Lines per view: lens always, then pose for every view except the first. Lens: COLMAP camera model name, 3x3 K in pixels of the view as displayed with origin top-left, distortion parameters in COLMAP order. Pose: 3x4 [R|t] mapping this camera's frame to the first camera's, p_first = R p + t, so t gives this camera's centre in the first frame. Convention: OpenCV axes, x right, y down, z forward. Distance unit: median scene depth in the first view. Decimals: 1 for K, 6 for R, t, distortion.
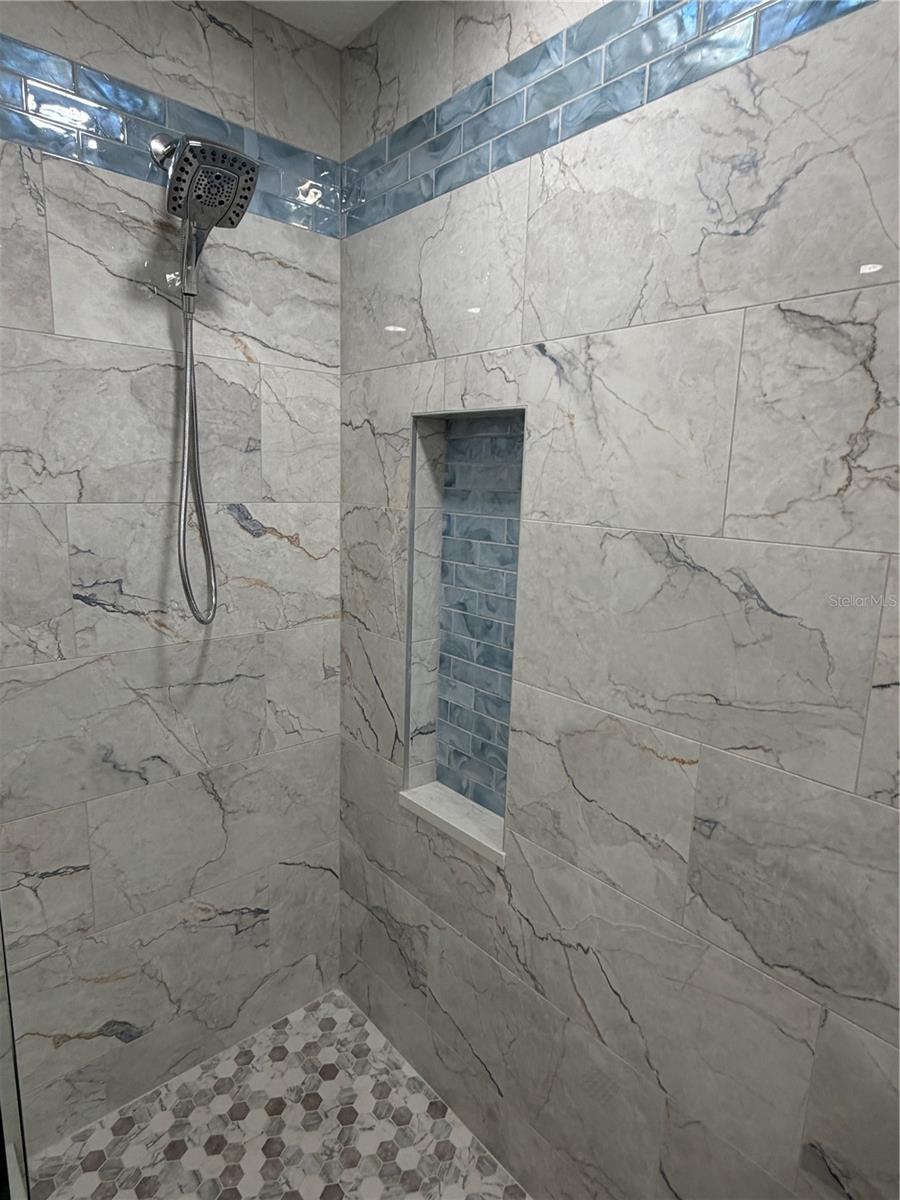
lens RADIAL K [[676.4, 0, 450.0], [0, 676.4, 600.0], [0, 0, 1]] dist [0.001115, -0.000223]
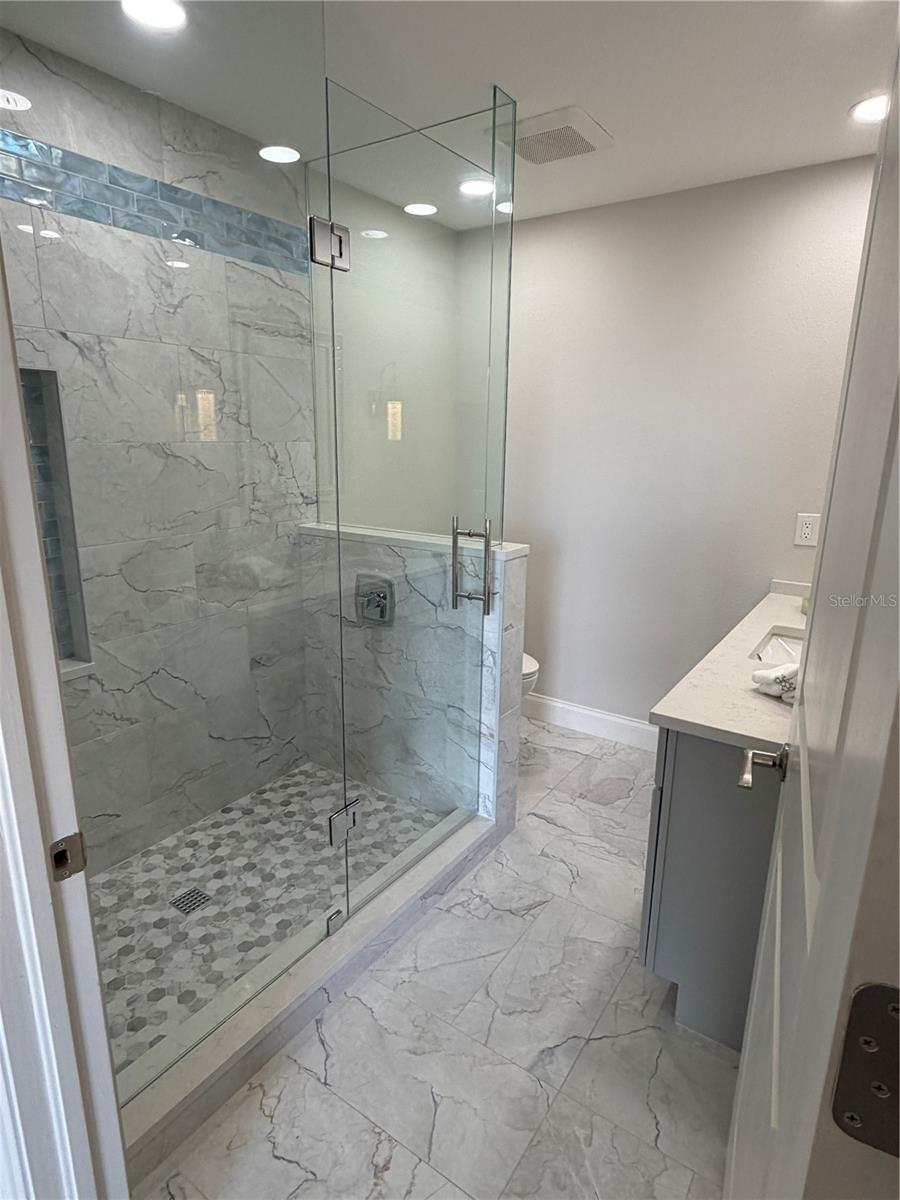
lens RADIAL K [[676.4, 0, 450.0], [0, 676.4, 600.0], [0, 0, 1]] dist [0.001115, -0.000223]
pose [[-0.250004, -0.270356, 0.929734, -1.888227], [0.151491, 0.937479, 0.313343, -0.152217], [-0.956320, 0.219183, -0.193417, 0.599398]]
